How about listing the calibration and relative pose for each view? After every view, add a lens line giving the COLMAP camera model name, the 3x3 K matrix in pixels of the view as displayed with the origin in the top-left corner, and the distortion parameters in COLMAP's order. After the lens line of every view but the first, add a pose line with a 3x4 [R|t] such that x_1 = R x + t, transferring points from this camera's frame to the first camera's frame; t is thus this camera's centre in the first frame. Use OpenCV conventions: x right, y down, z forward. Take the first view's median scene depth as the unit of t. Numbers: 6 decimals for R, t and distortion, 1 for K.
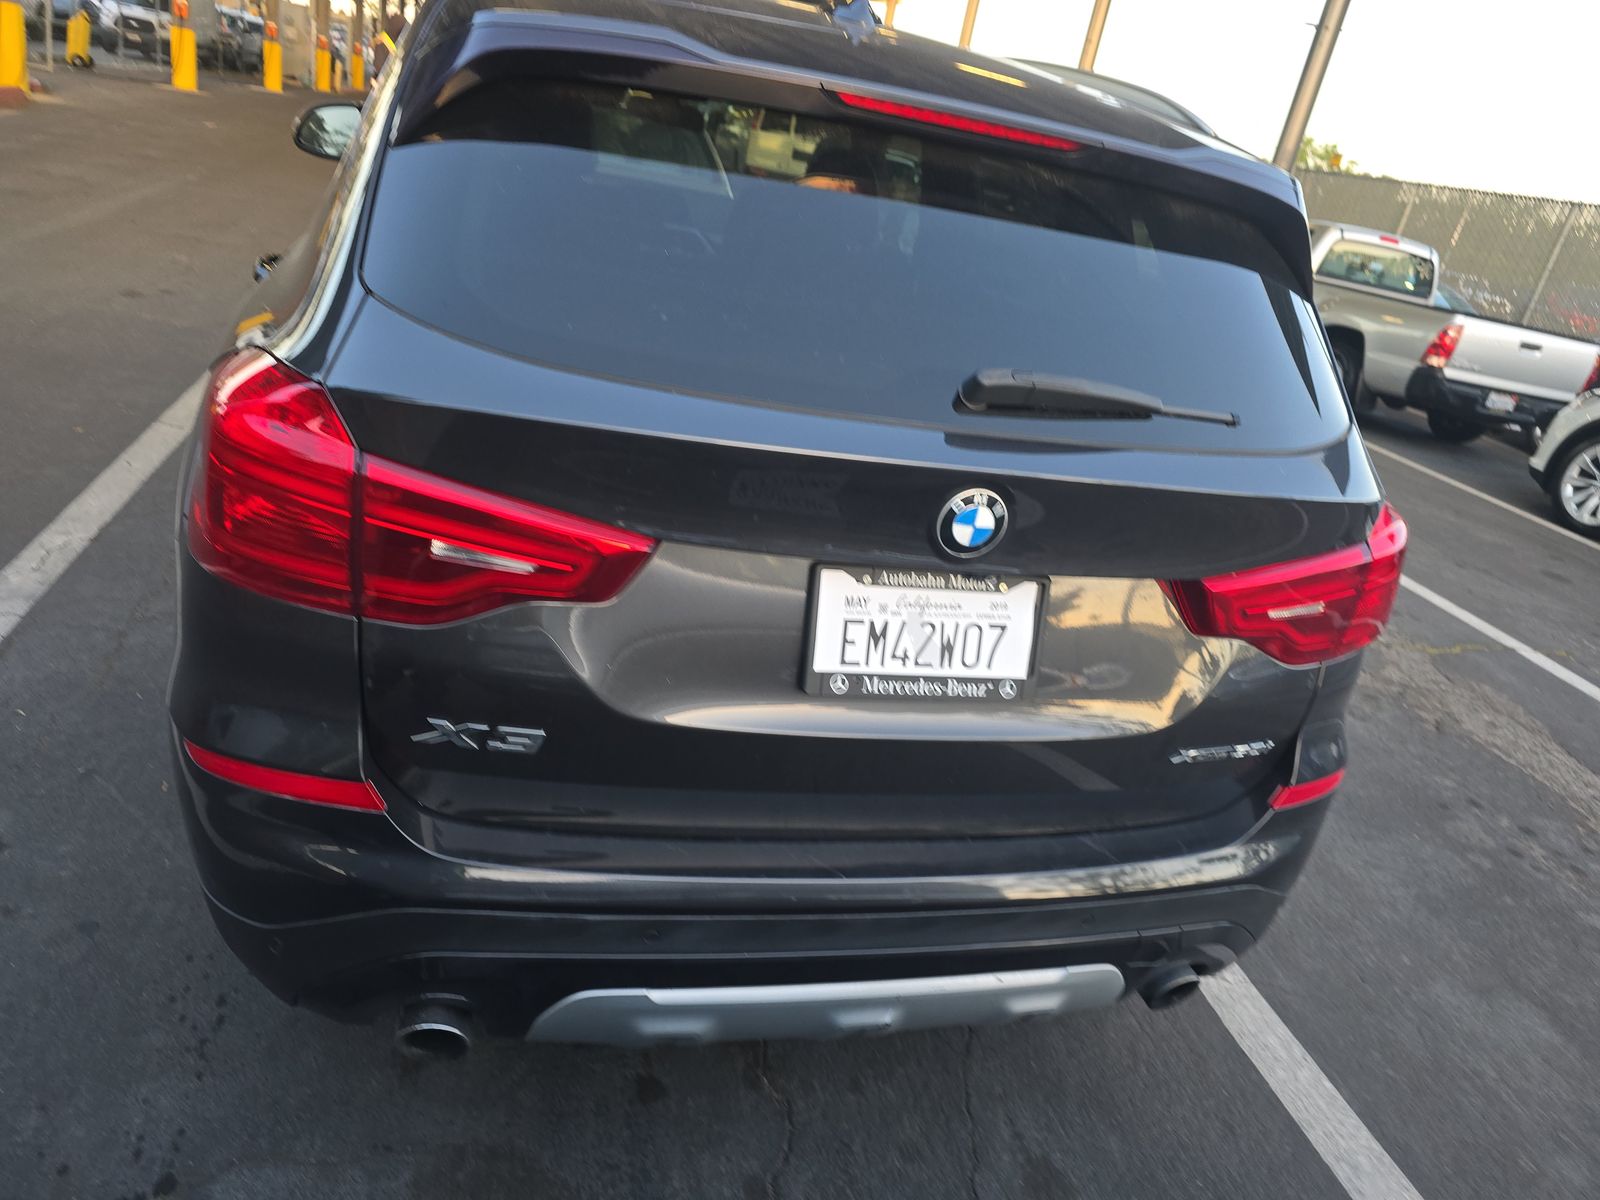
lens RADIAL K [[1093.0, 0, 800.0], [0, 1093.0, 600.0], [0, 0, 1]] dist [0.069950, -0.070193]
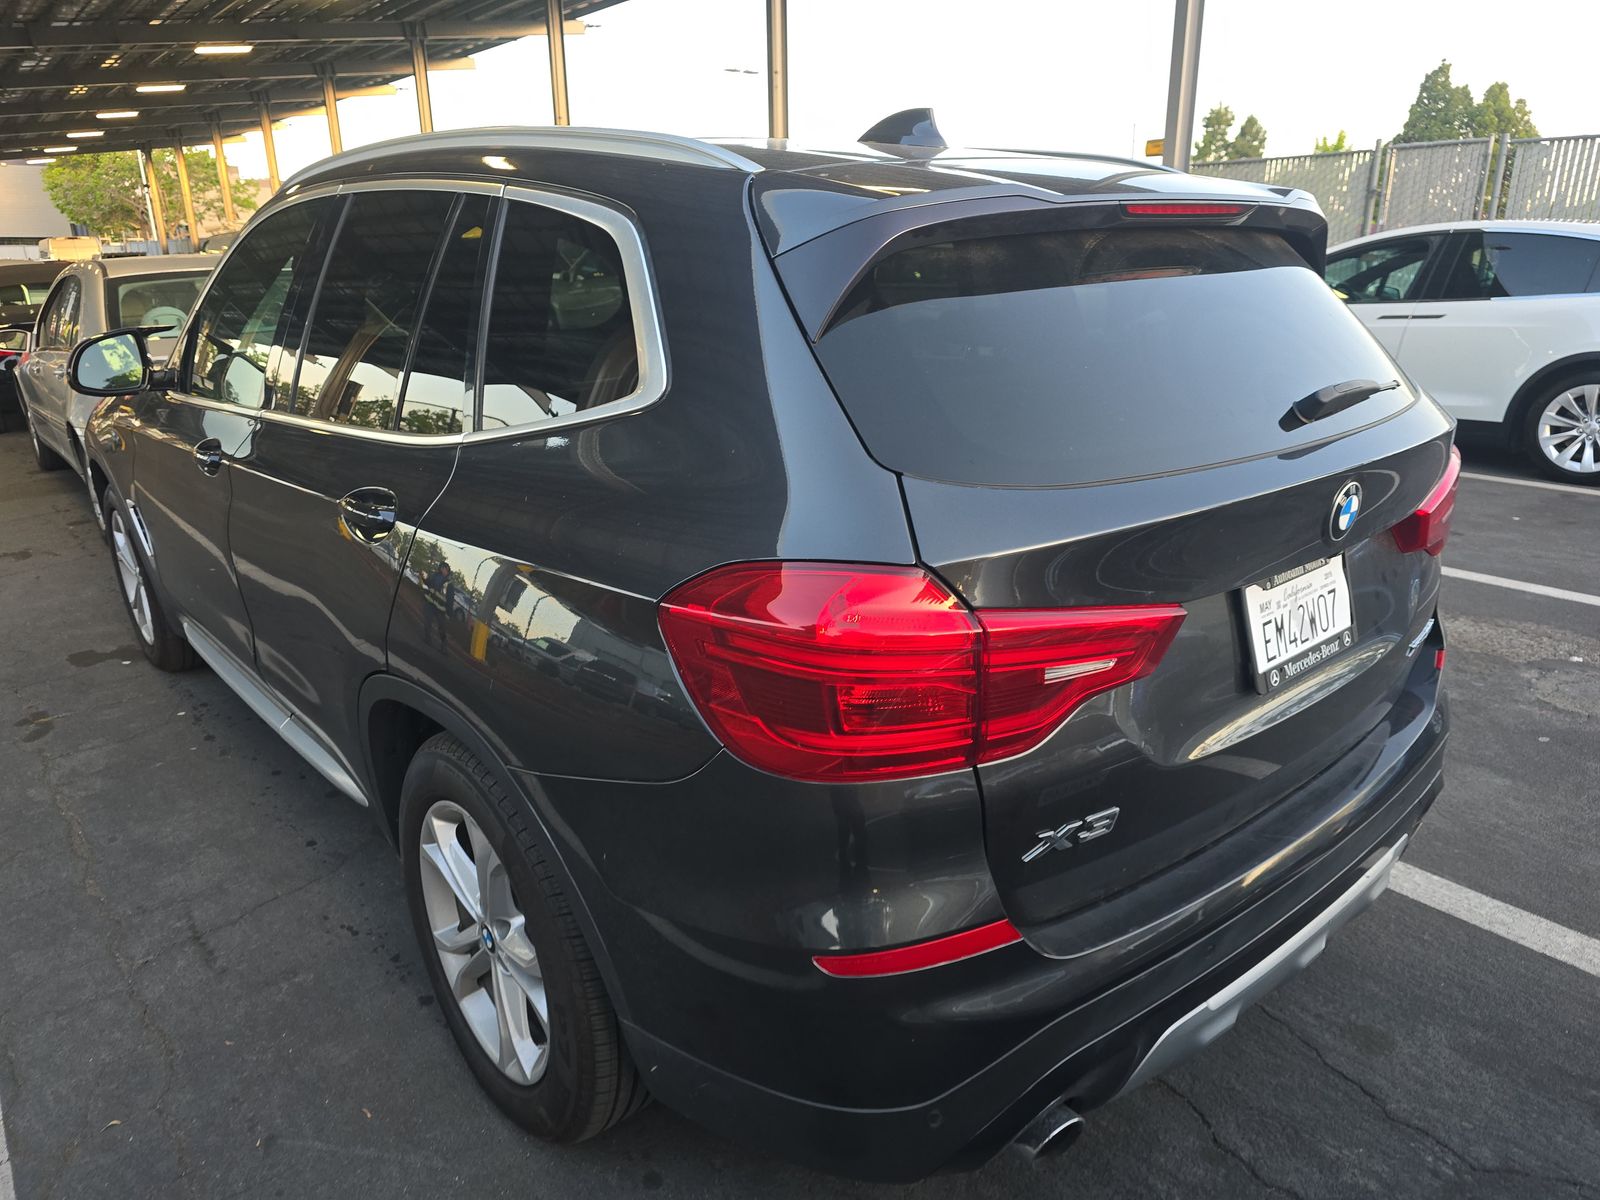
lens RADIAL K [[1093.0, 0, 800.0], [0, 1093.0, 600.0], [0, 0, 1]] dist [0.069950, -0.070193]
pose [[0.880403, -0.321235, 0.348854, -0.781913], [0.338760, 0.940804, 0.011393, -0.183449], [-0.331863, 0.108148, 0.937108, 0.050408]]
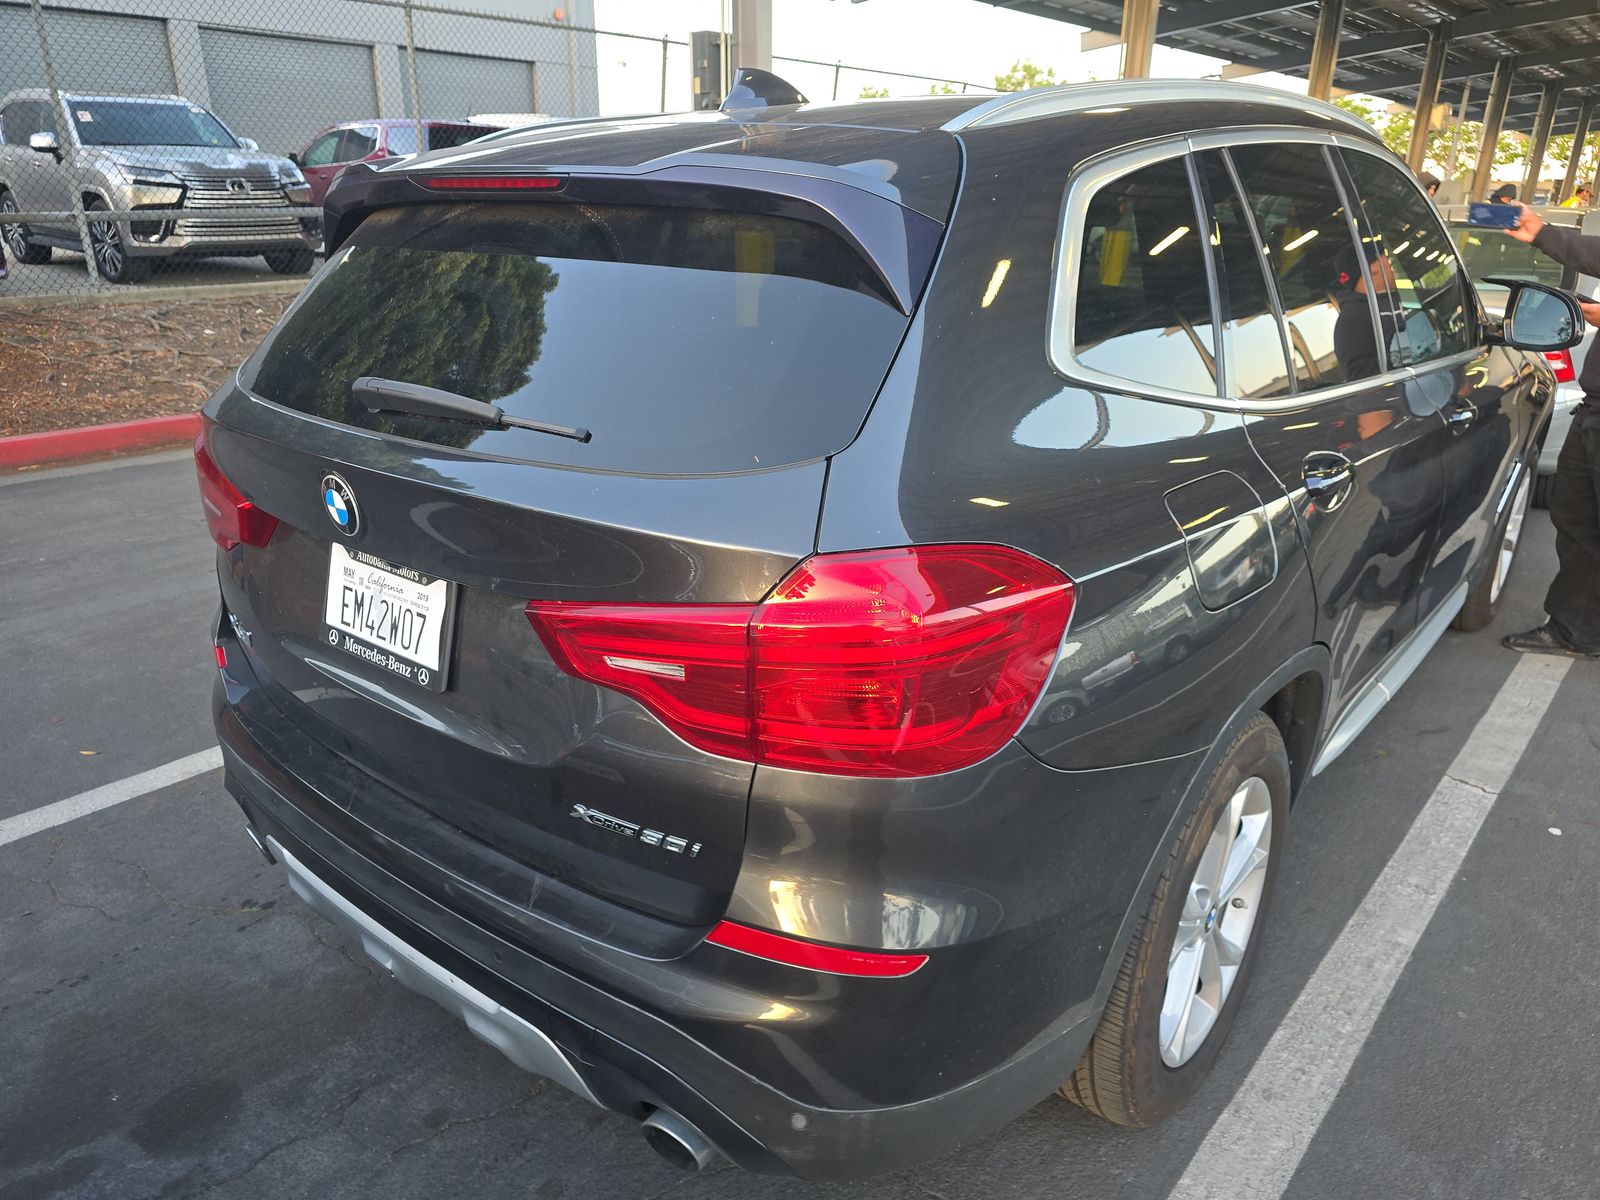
lens RADIAL K [[1093.0, 0, 800.0], [0, 1093.0, 600.0], [0, 0, 1]] dist [0.069950, -0.070193]
pose [[0.575823, 0.110436, -0.810081, 1.308994], [-0.229767, 0.972761, -0.030710, -0.044772], [0.784624, 0.203814, 0.585513, 0.663587]]
